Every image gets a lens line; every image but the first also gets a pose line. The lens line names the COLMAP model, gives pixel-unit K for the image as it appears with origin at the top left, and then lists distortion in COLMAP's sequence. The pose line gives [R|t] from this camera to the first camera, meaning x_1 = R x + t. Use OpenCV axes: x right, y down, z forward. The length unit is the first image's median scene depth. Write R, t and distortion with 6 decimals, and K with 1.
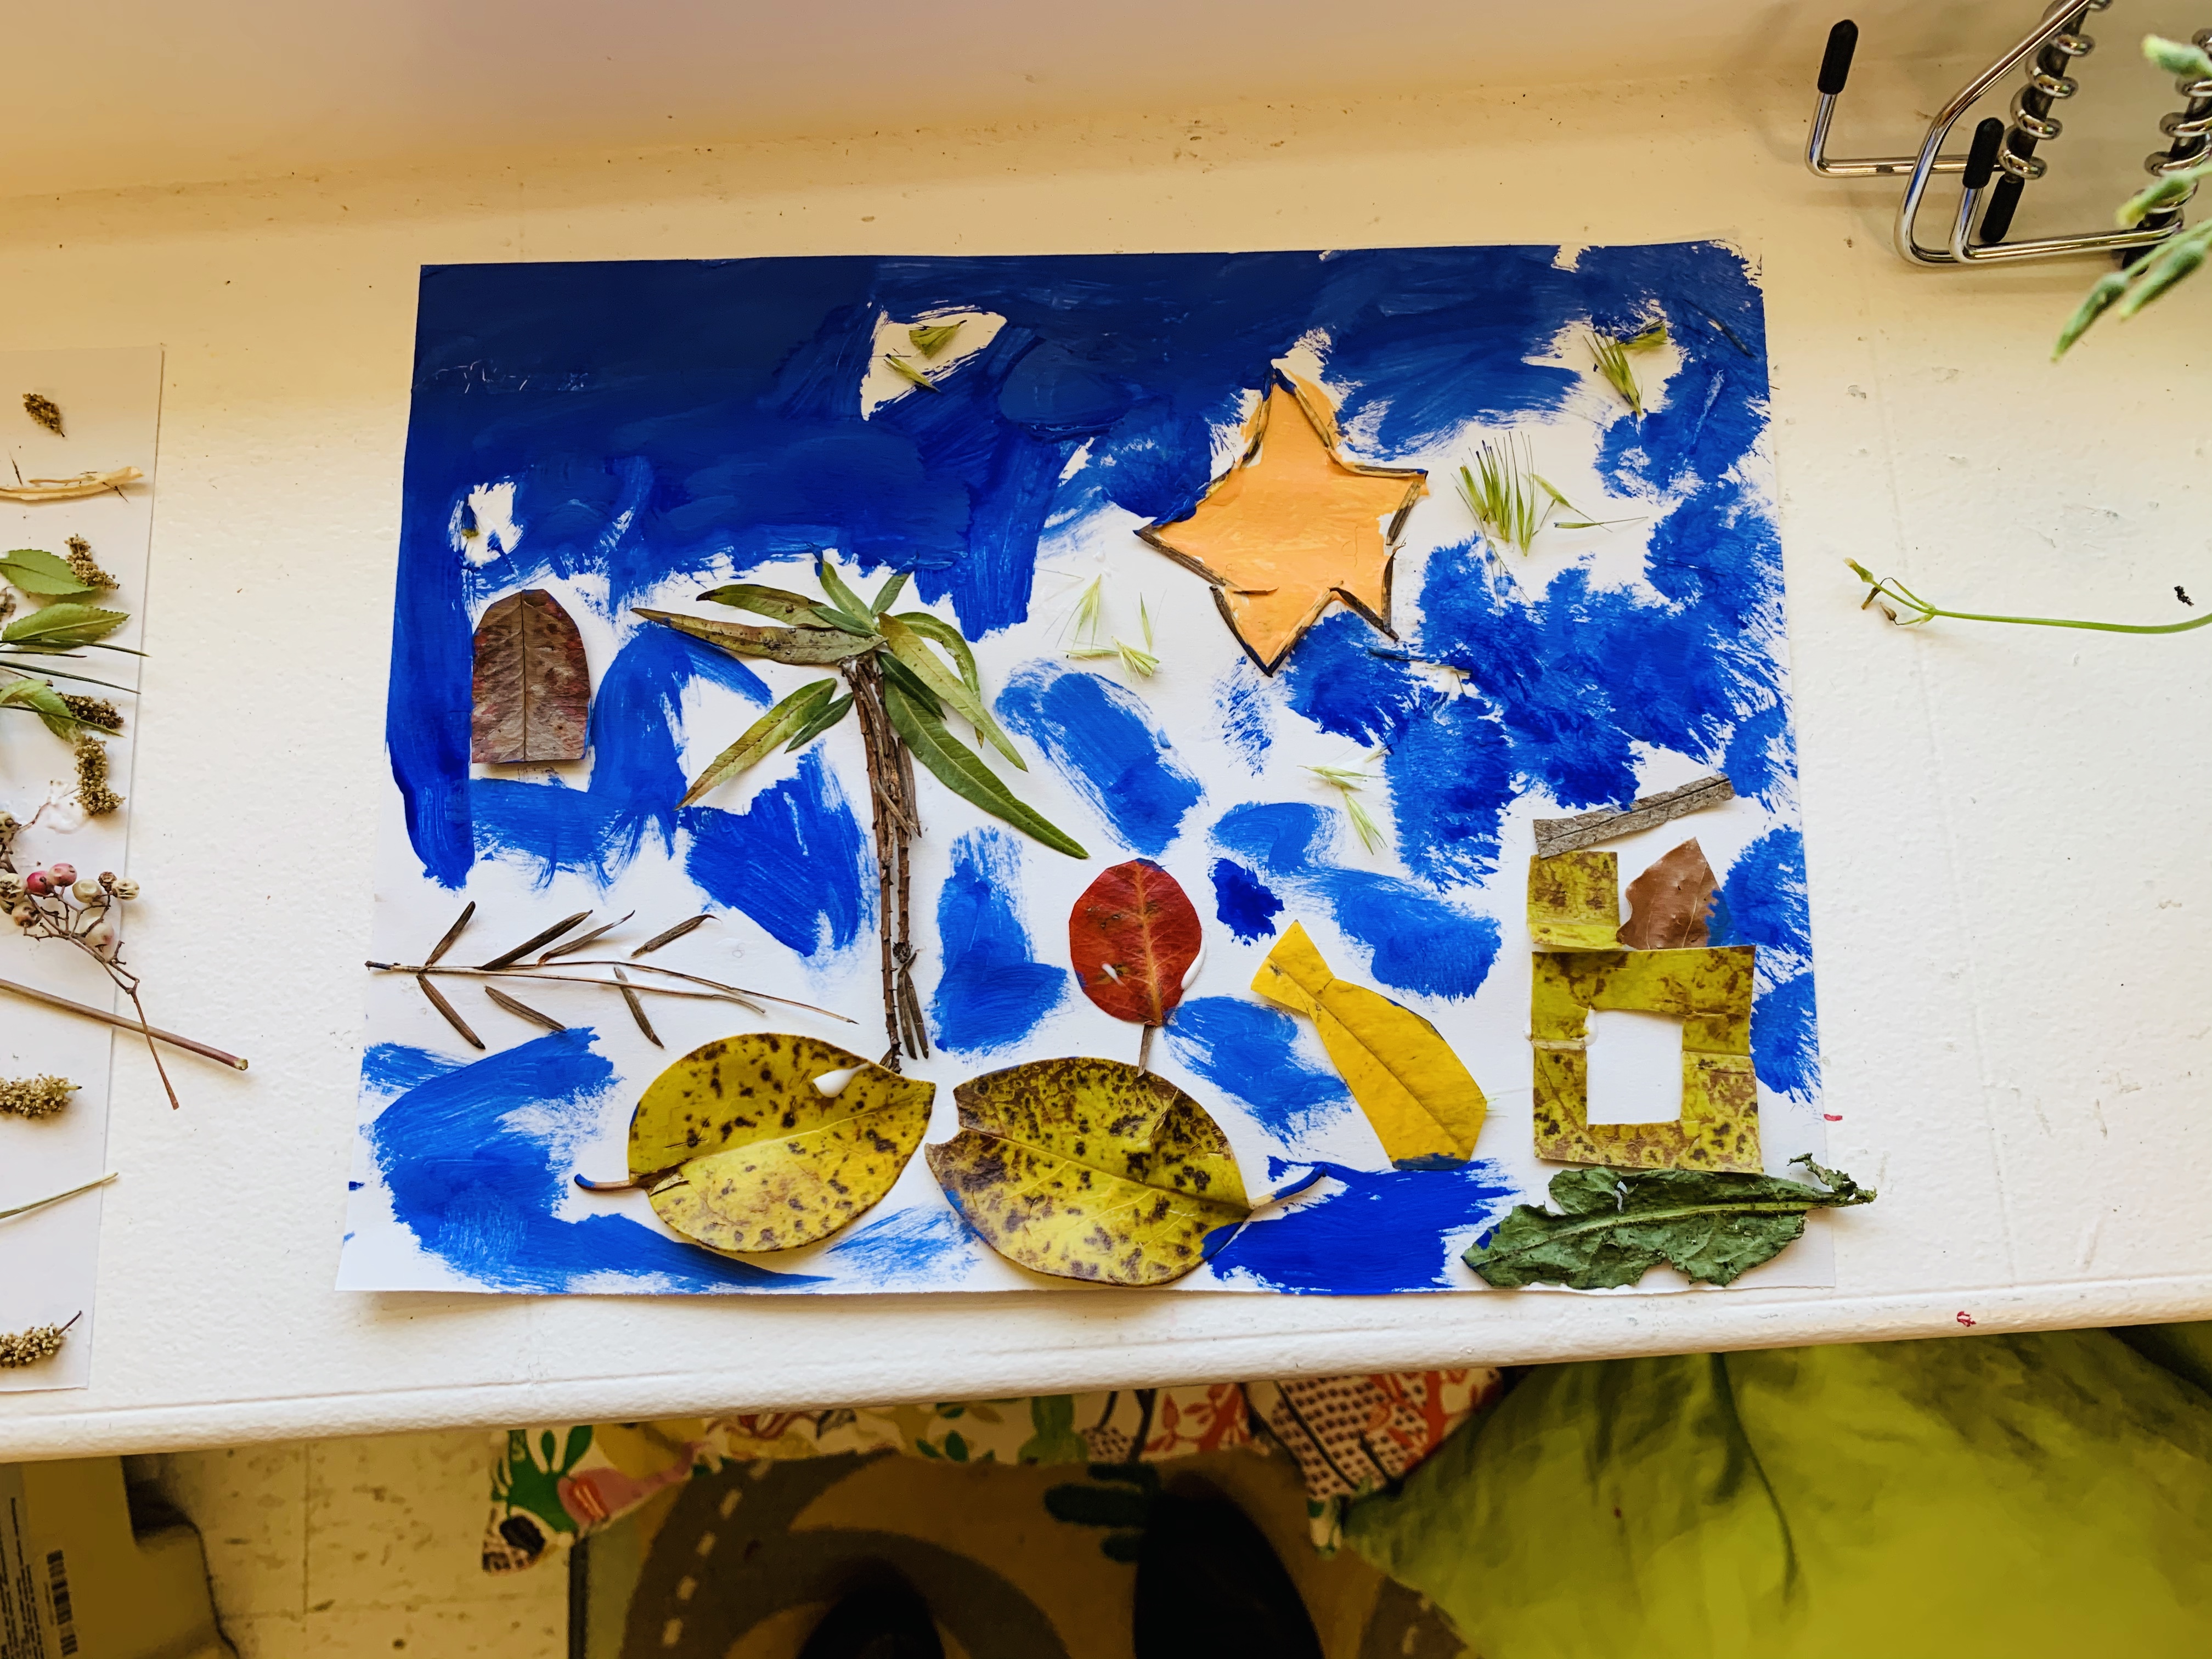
lens RADIAL K [[1639.9, 0, 1106.0], [0, 1639.9, 829.5], [0, 0, 1]] dist [0.000589, 0.001244]
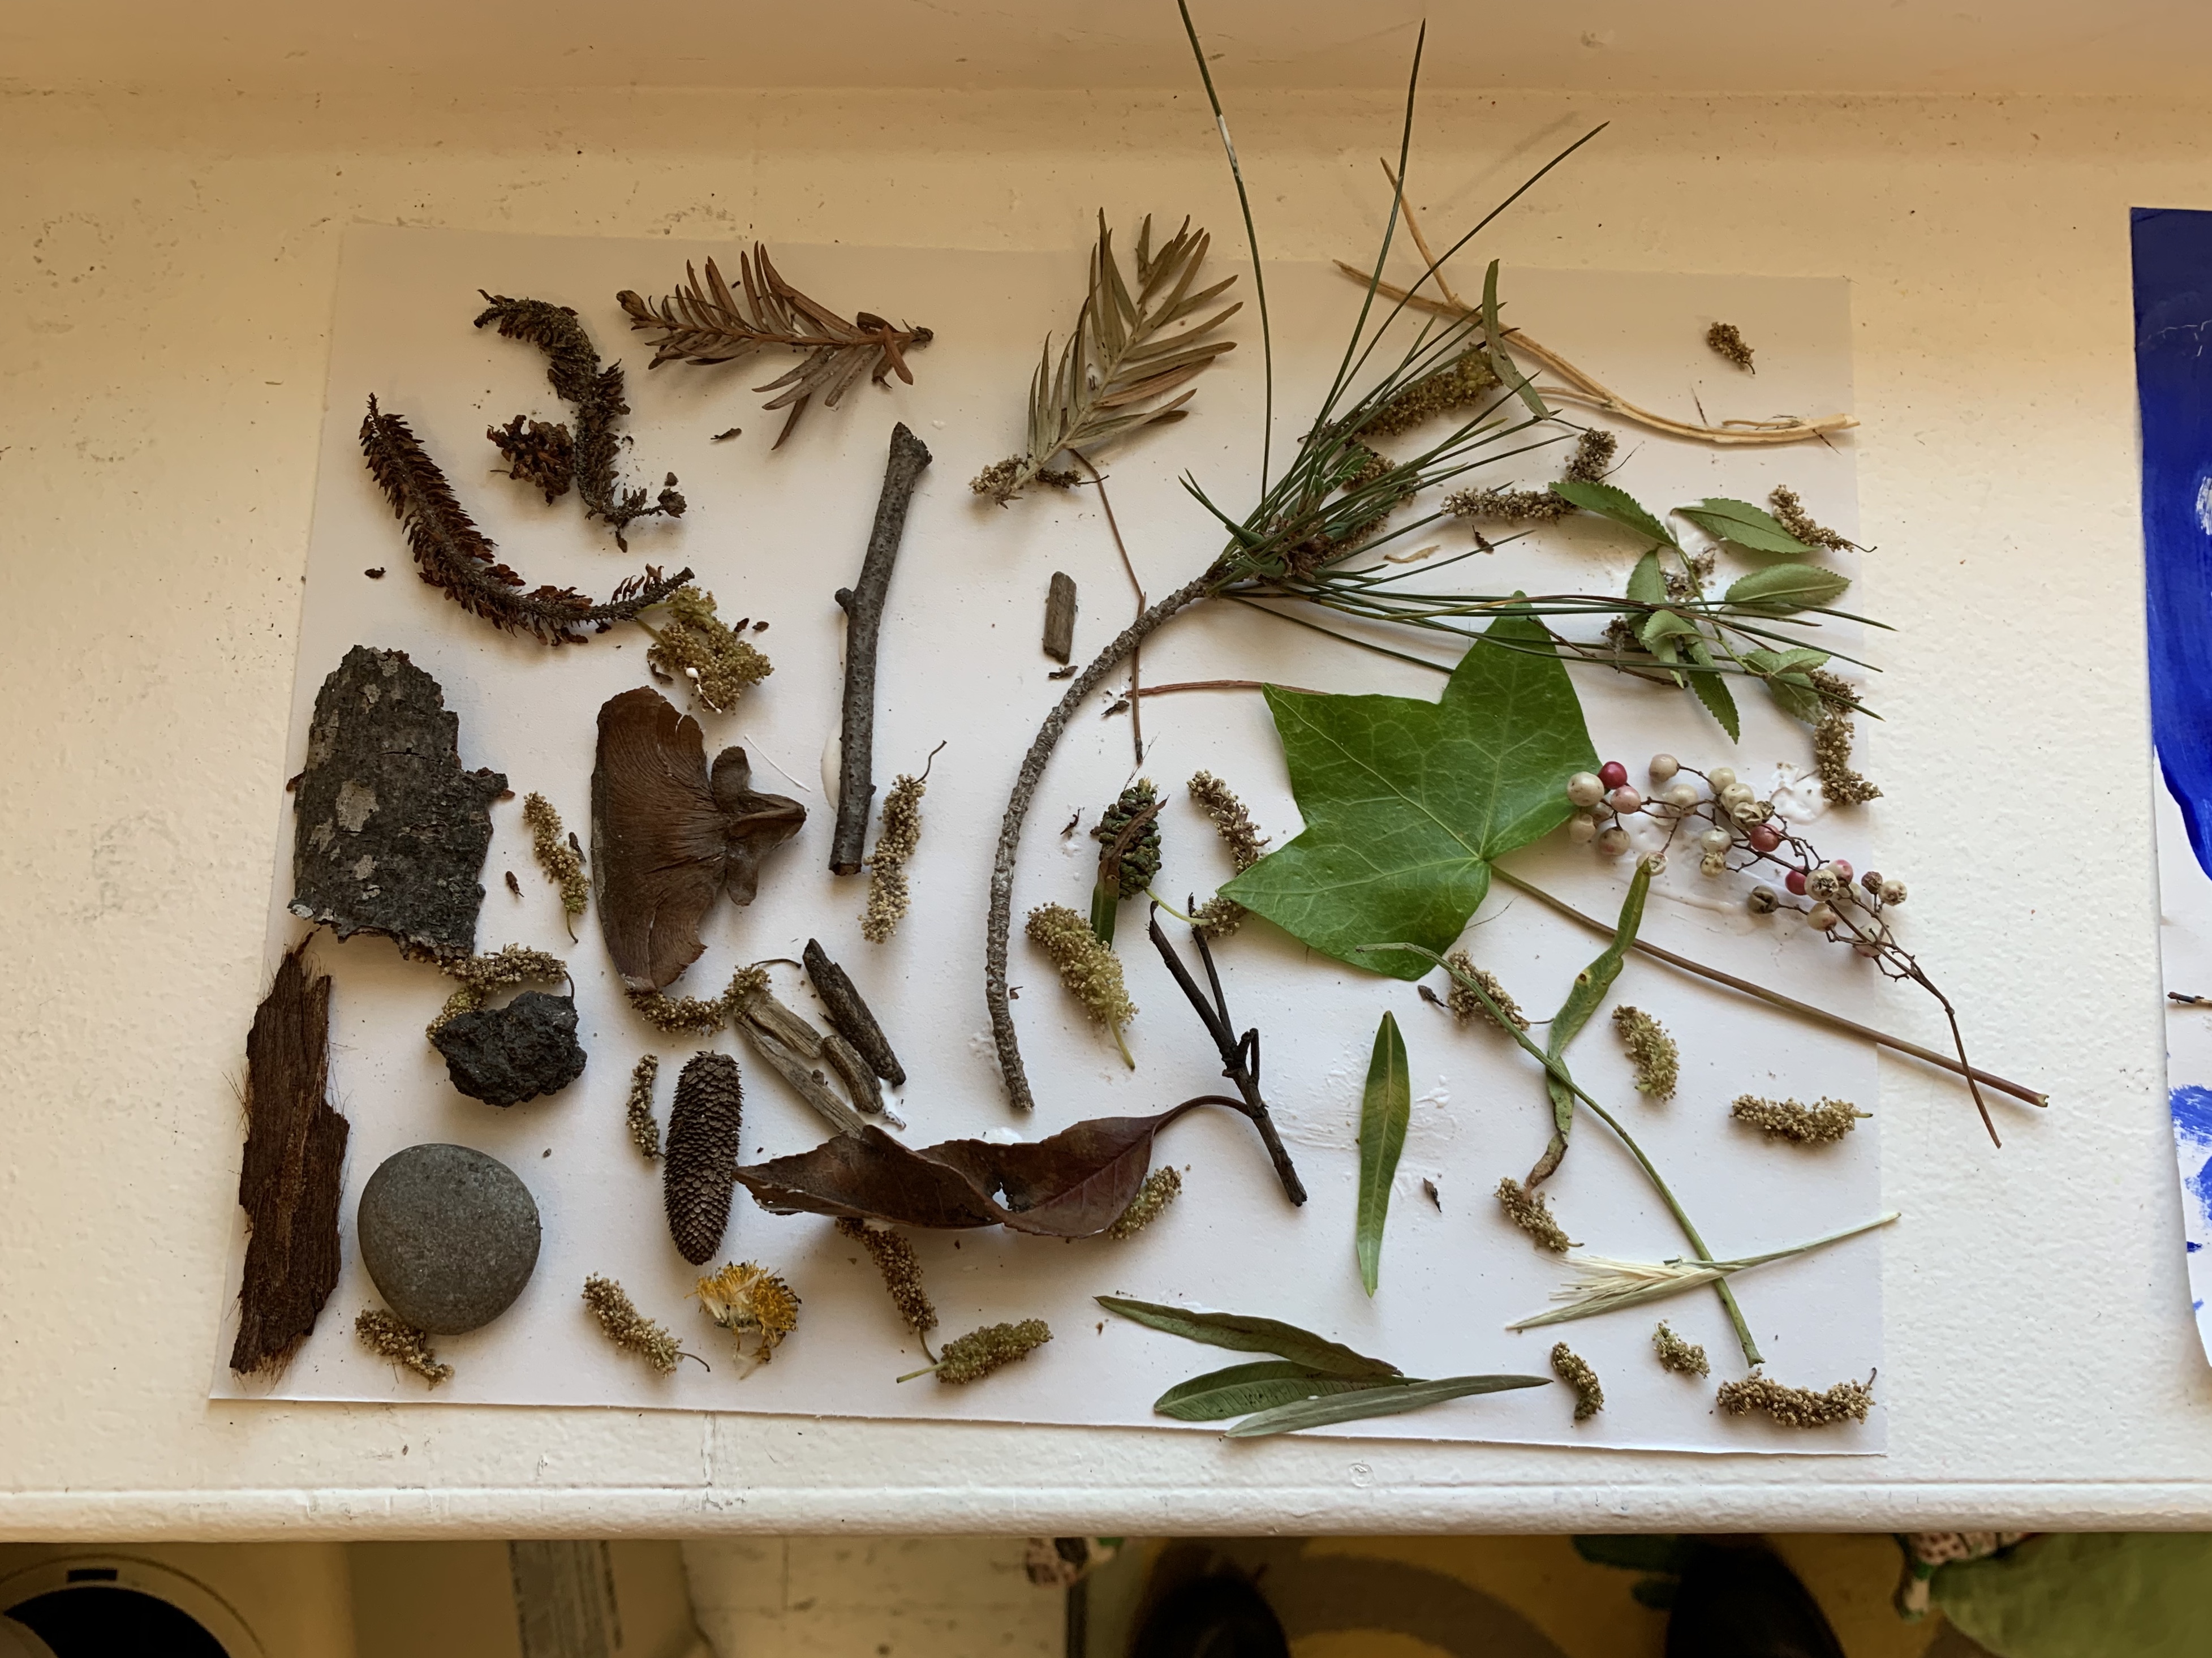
lens RADIAL K [[1702.0, 0, 1106.0], [0, 1702.0, 829.0], [0, 0, 1]] dist [-0.042389, 0.060913]
pose [[0.997799, 0.065178, 0.012207, -1.019340], [-0.065309, 0.997808, 0.010650, 0.019592], [-0.011486, -0.011424, 0.999869, 0.091714]]
